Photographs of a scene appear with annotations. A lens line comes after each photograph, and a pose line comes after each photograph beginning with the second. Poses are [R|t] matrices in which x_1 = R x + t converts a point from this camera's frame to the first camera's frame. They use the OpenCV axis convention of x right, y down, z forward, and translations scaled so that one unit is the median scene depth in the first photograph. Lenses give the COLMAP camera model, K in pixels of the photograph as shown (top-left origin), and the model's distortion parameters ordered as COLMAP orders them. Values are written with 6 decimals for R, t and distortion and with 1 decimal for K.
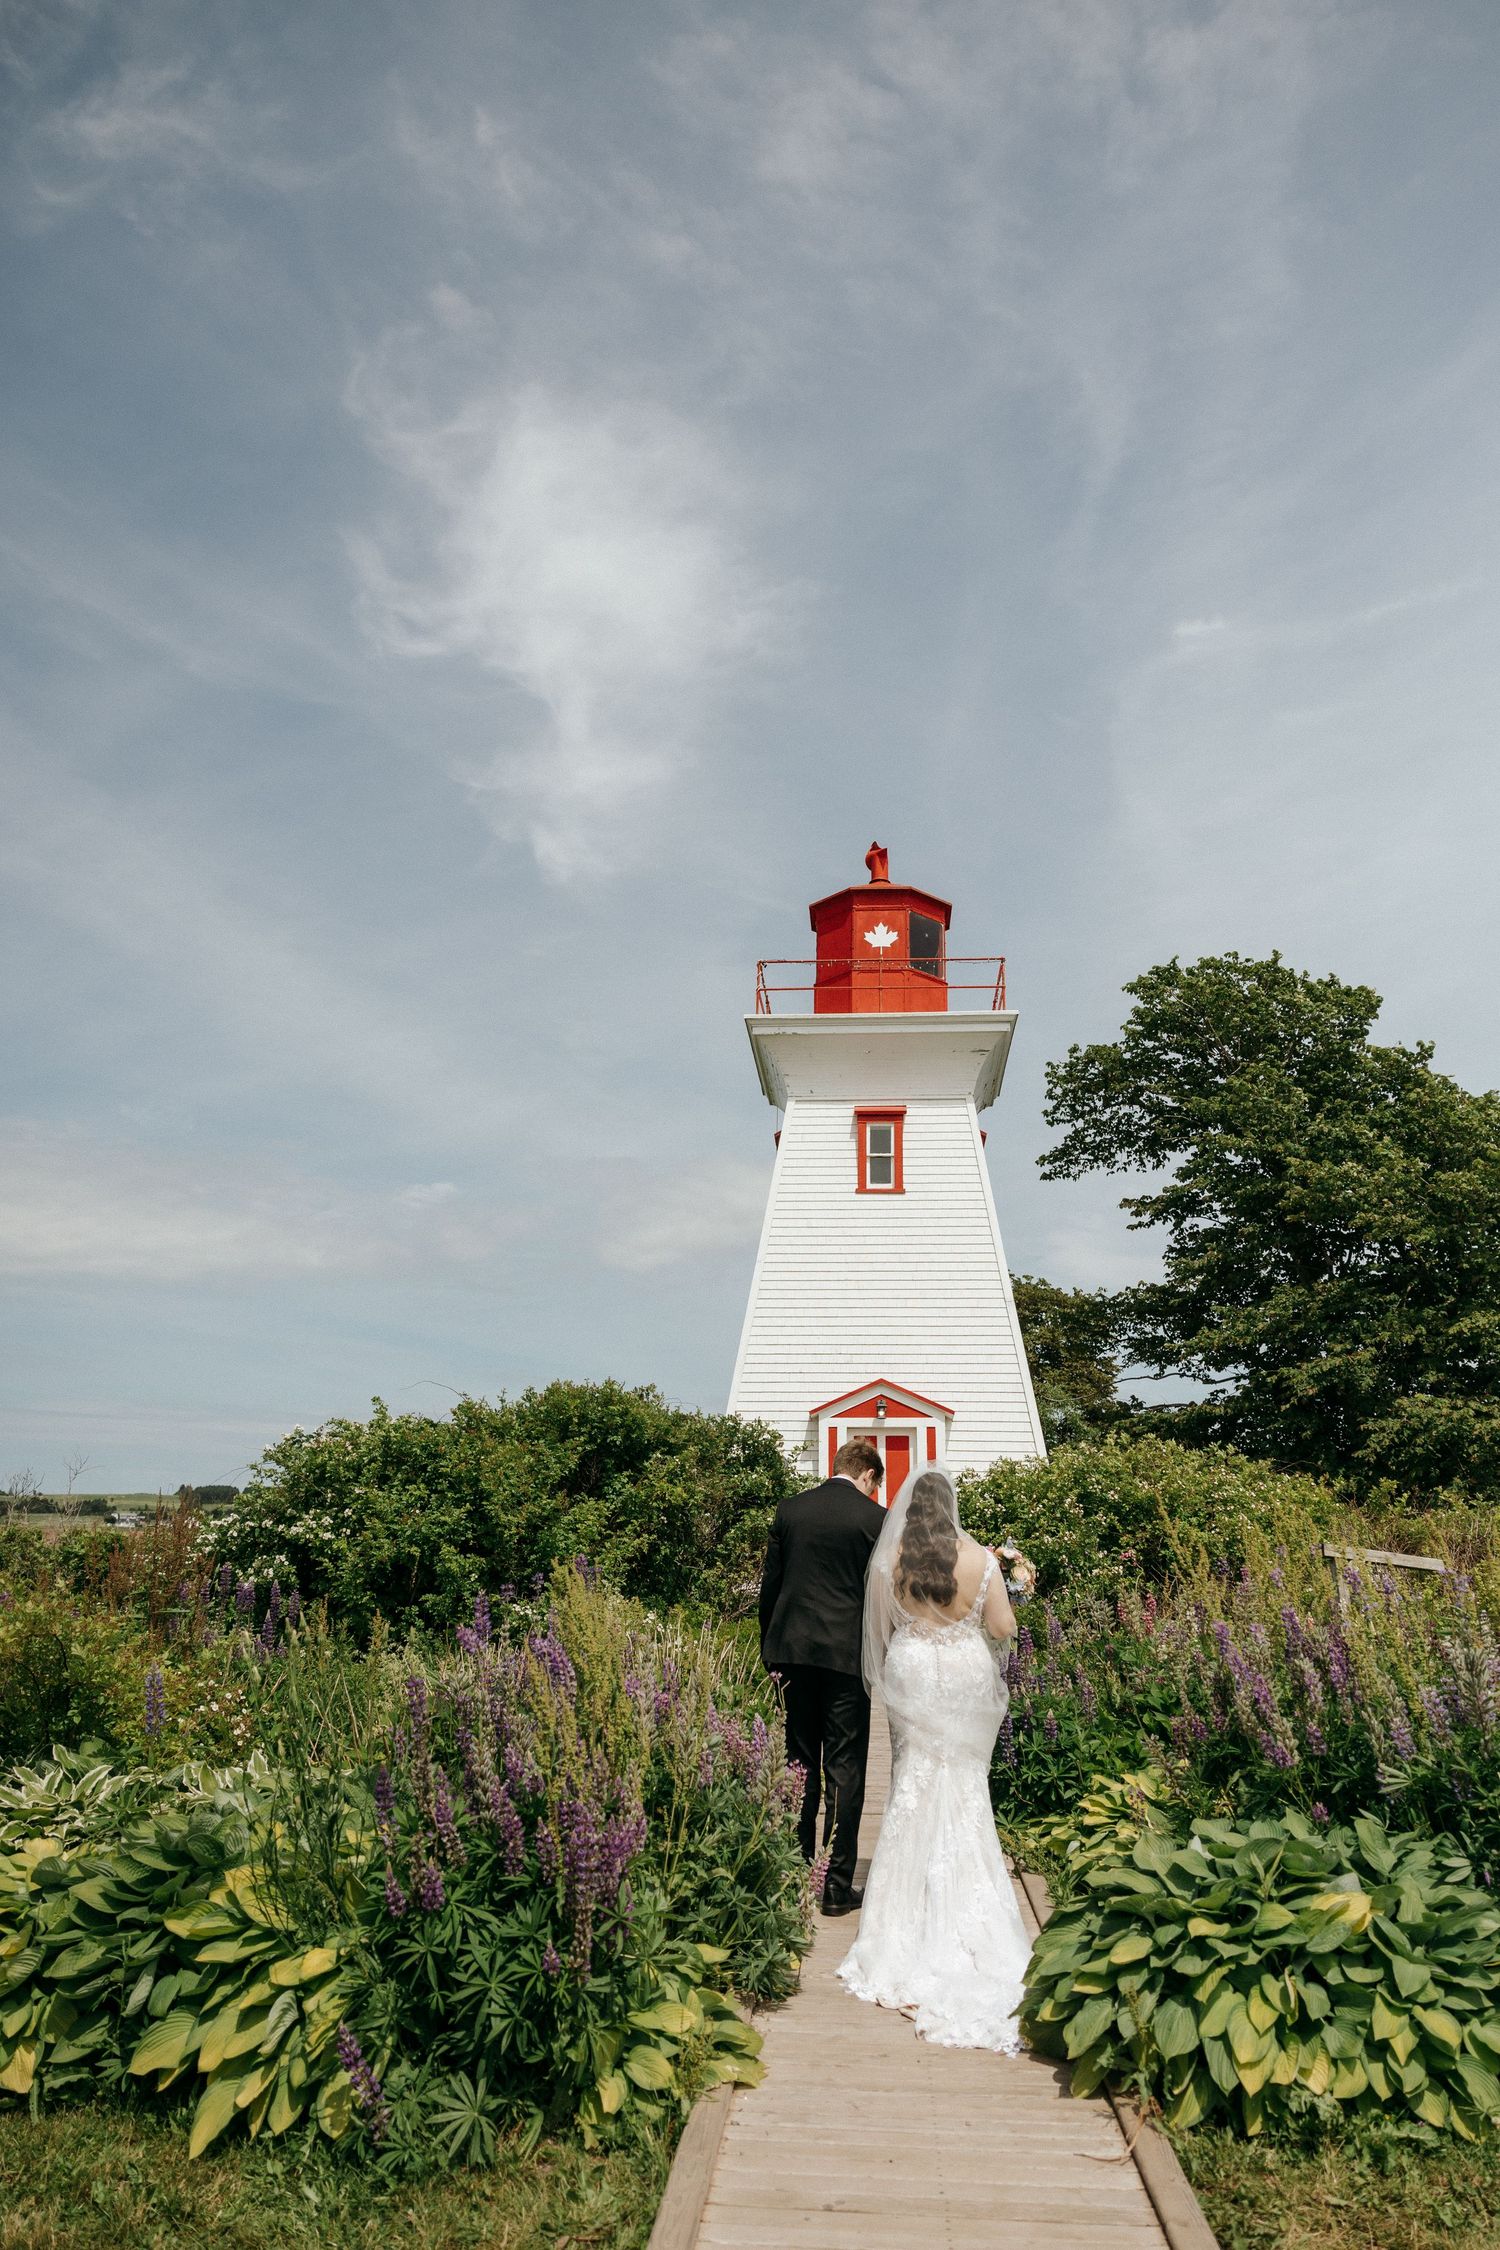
lens RADIAL K [[1515.9, 0, 750.0], [0, 1515.9, 1125.0], [0, 0, 1]] dist [0.005910, 0.002119]
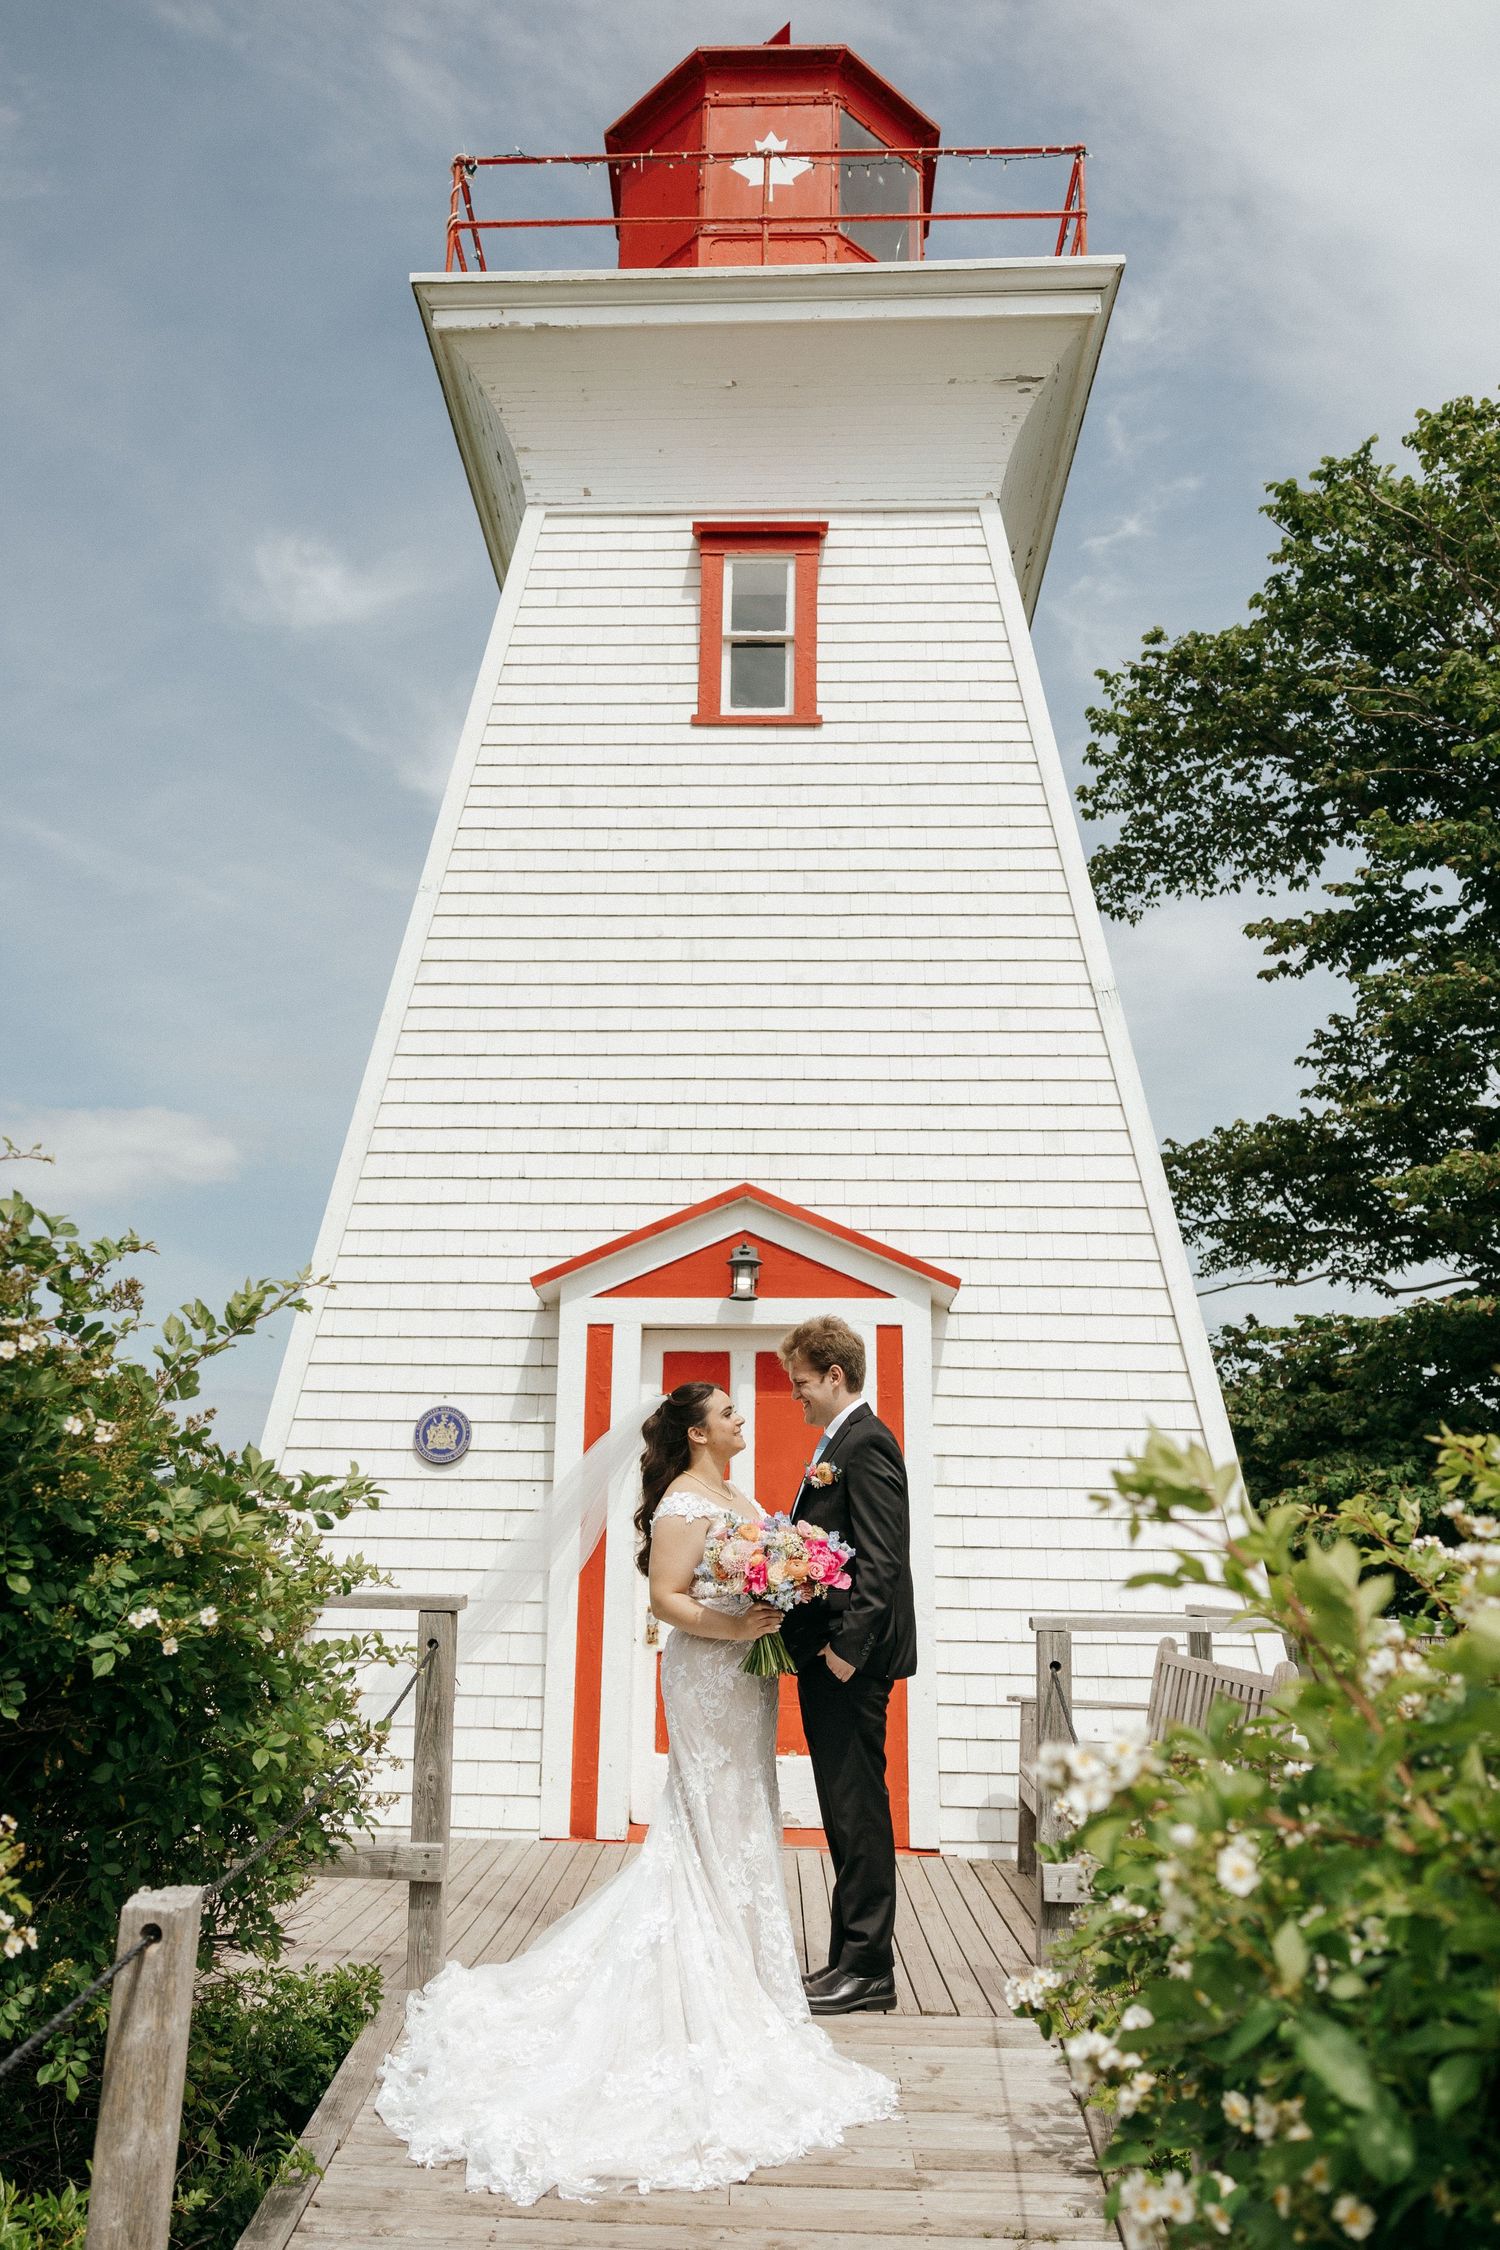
lens RADIAL K [[1693.3, 0, 699.9], [0, 1693.3, 1113.0], [0, 0, 1]] dist [-0.003841, 0.000768]
pose [[0.999420, 0.010378, 0.032429, 0.059816], [-0.011172, 0.999640, 0.024404, 0.133113], [-0.032164, -0.024752, 0.999176, 0.581730]]
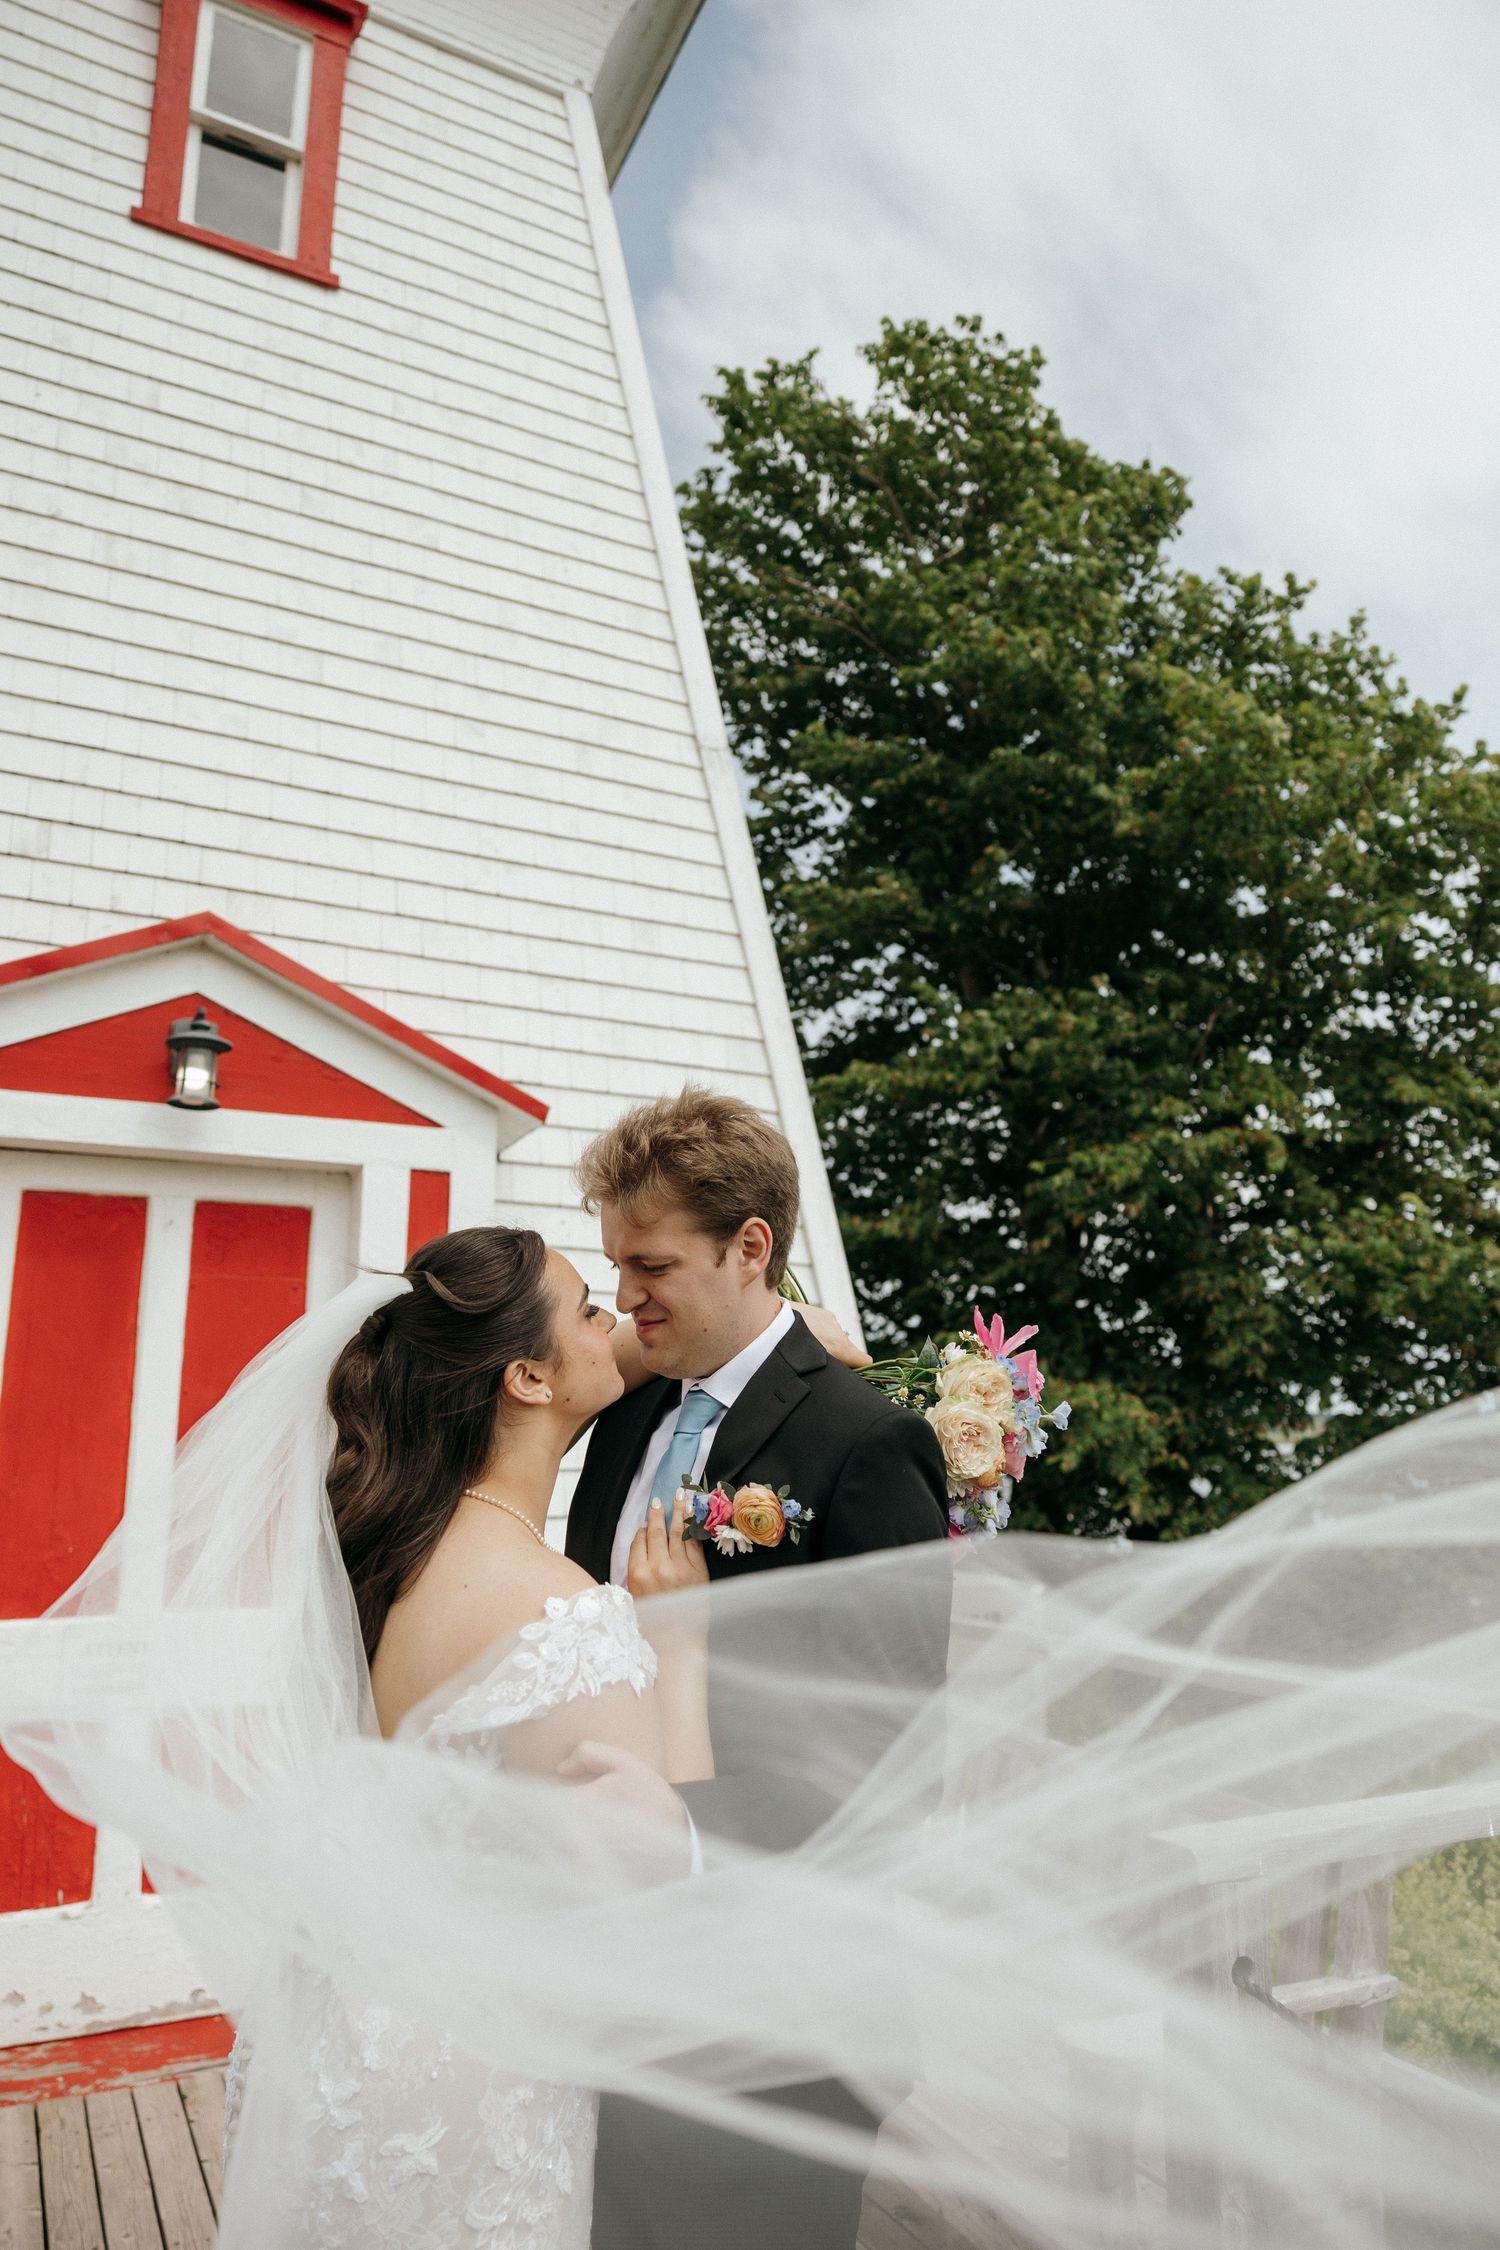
lens RADIAL K [[1515.9, 0, 750.0], [0, 1515.9, 1125.0], [0, 0, 1]] dist [0.005910, 0.002119]
pose [[0.864246, 0.092549, 0.494482, 0.049300], [-0.133852, 0.989805, 0.048689, 0.163900], [-0.484935, -0.108267, 0.867823, 0.738520]]
